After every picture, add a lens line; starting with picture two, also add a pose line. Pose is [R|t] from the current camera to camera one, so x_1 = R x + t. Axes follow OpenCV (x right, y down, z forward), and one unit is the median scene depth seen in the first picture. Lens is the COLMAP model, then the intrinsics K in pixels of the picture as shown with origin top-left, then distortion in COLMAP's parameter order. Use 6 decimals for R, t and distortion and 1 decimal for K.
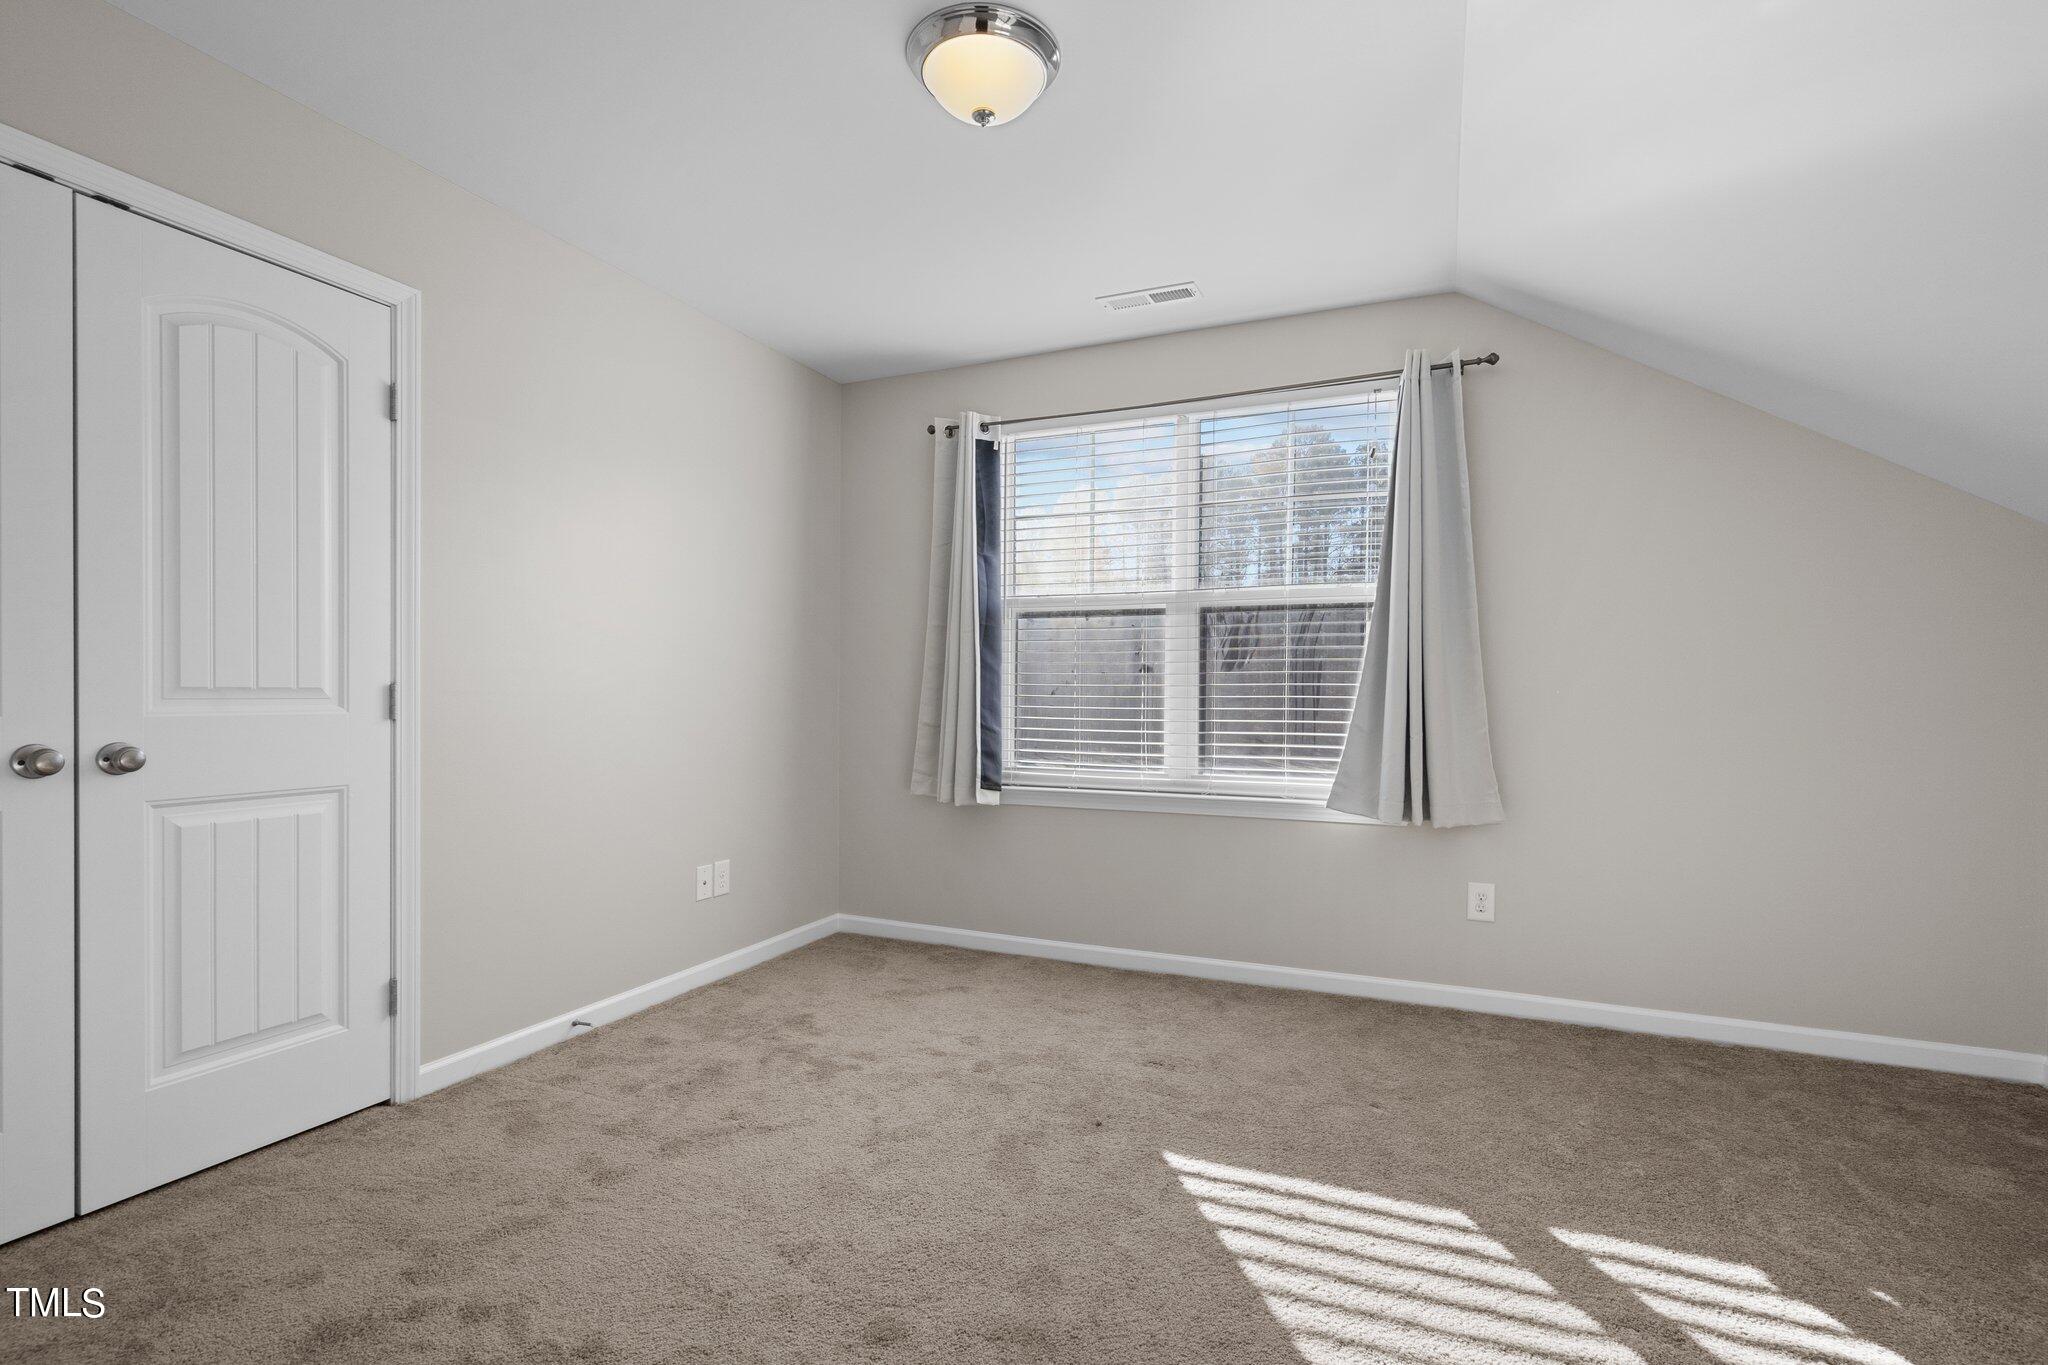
lens RADIAL K [[934.4, 0, 1072.5], [0, 934.4, 699.7], [0, 0, 1]] dist [-0.004743, 0.002484]
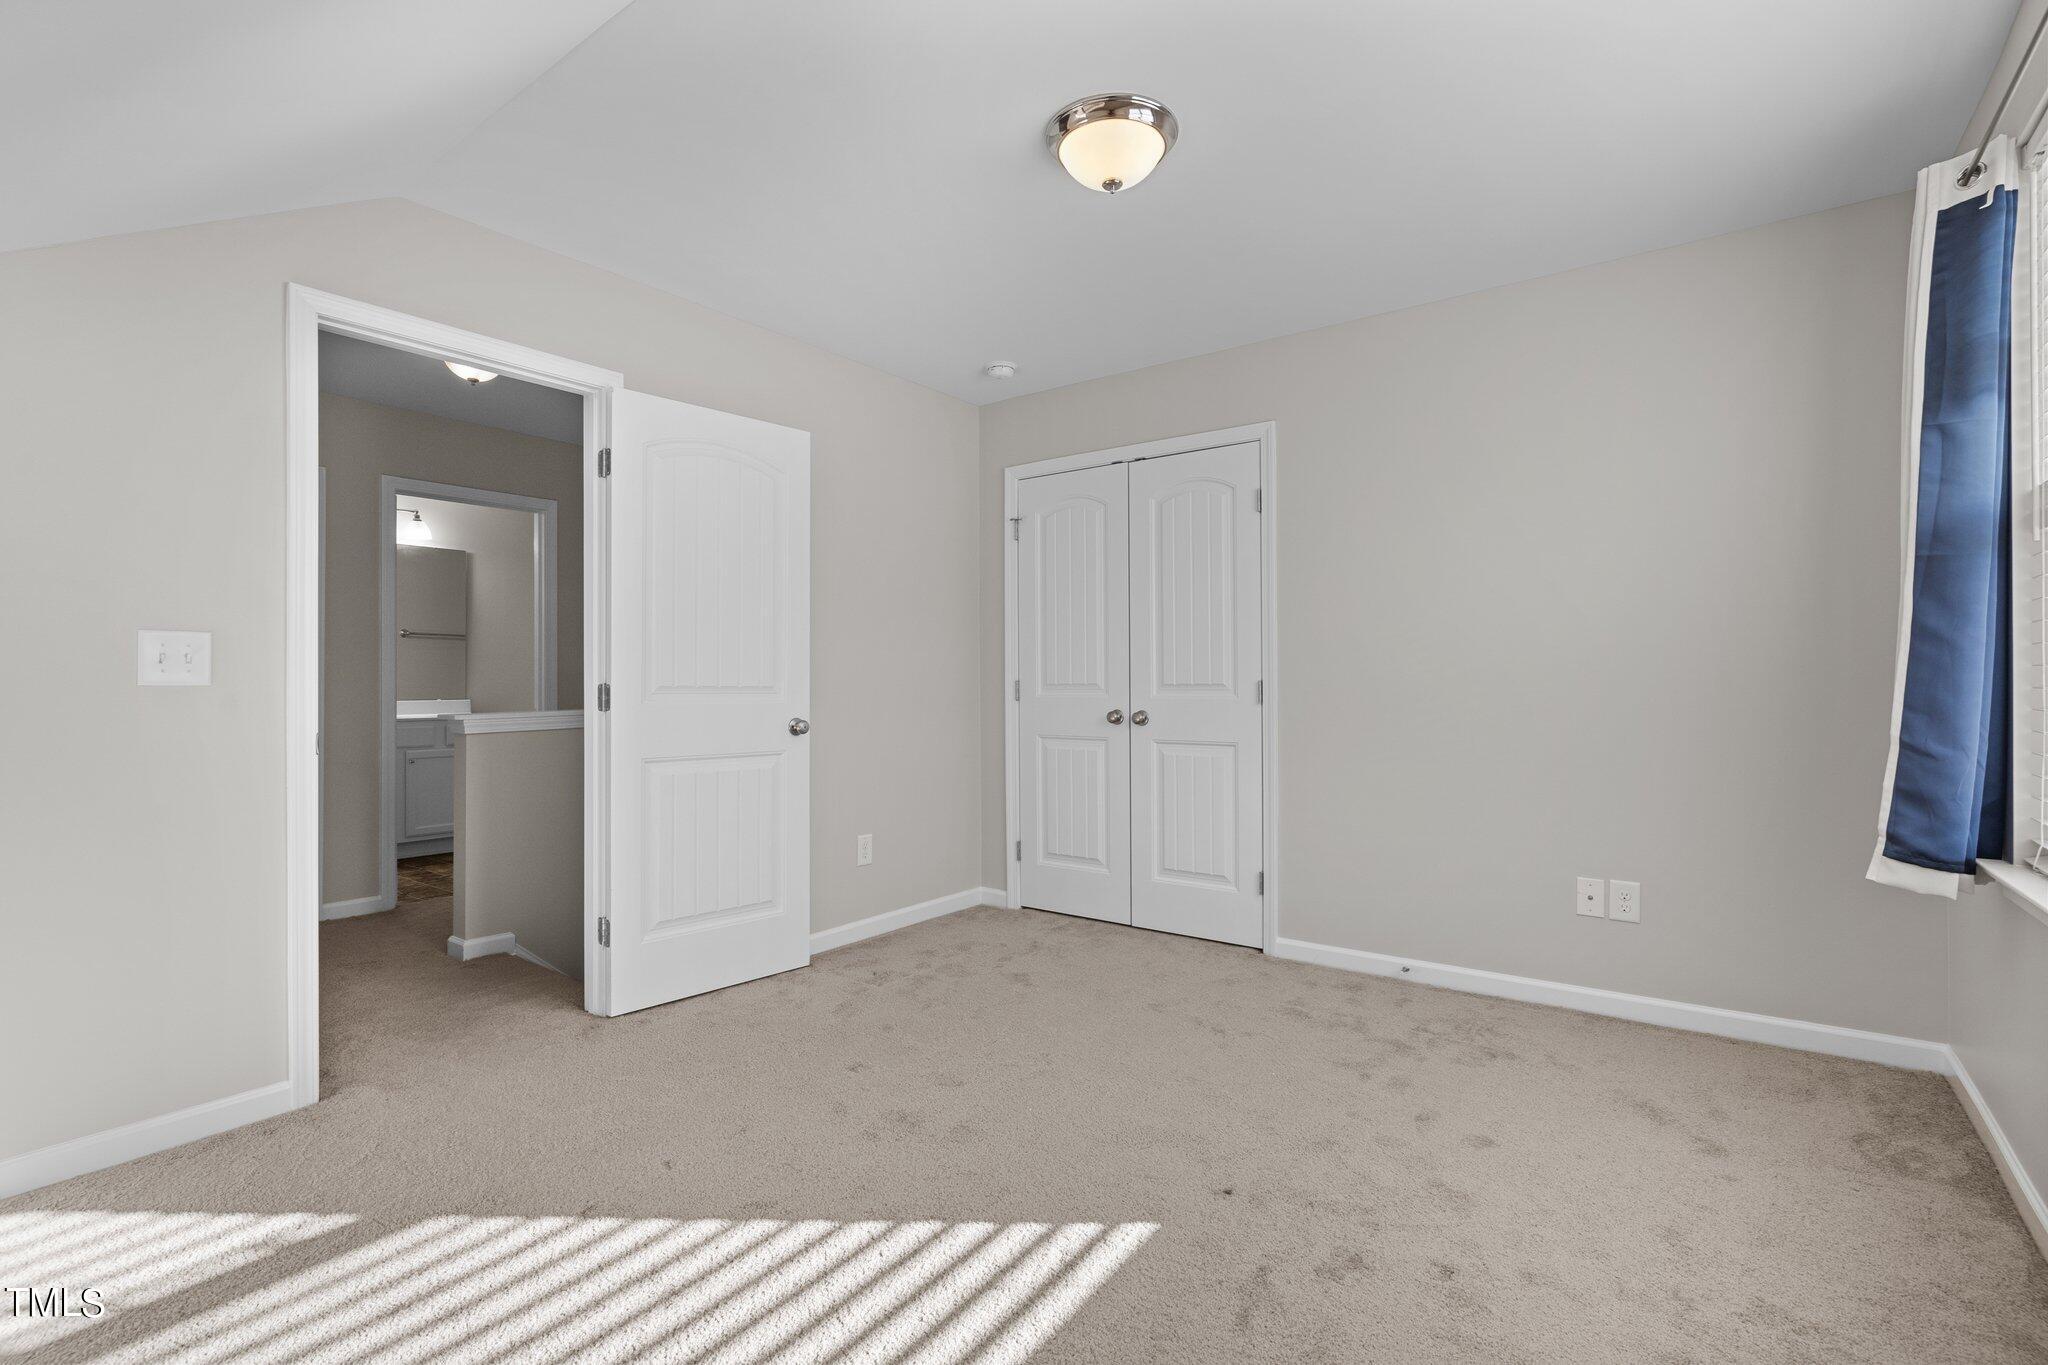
lens RADIAL K [[934.4, 0, 1026.8], [0, 934.4, 681.2], [0, 0, 1]] dist [-0.004743, 0.002484]
pose [[-0.244952, -0.009205, -0.969491, 0.797275], [-0.006054, 0.999950, -0.007965, -0.001698], [0.969516, 0.003918, -0.244996, 0.911811]]
